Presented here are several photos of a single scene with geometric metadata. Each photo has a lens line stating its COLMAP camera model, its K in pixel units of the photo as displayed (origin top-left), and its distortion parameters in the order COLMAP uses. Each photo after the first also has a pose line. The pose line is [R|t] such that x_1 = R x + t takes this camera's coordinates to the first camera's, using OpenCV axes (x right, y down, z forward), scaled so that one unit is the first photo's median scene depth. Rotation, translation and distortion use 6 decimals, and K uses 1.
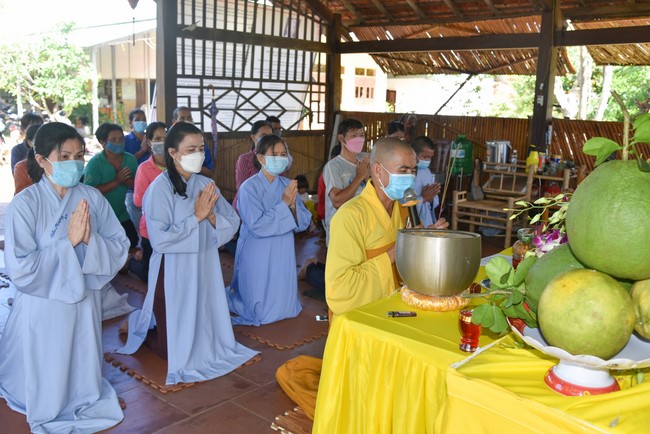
lens RADIAL K [[615.4, 0, 326.0], [0, 615.4, 217.7], [0, 0, 1]] dist [0.001031, 0.000000]
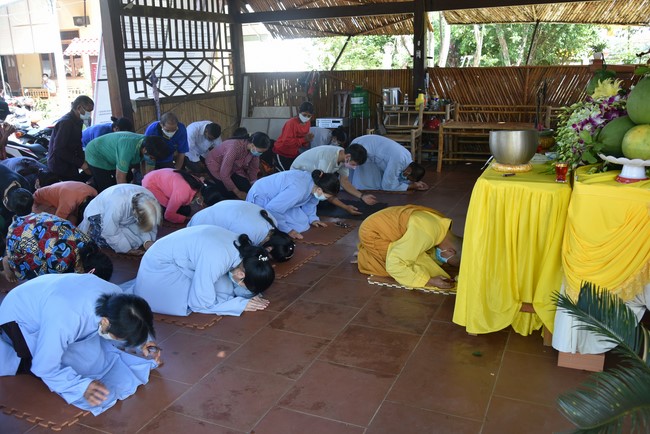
lens RADIAL K [[573.9, 0, 327.3], [0, 573.9, 215.1], [0, 0, 1]] dist [-0.024201, 0.047049]
pose [[0.951443, -0.133063, 0.277580, -0.197414], [0.112158, 0.989611, 0.089952, 0.015097], [-0.286665, -0.054451, 0.956482, -0.116537]]
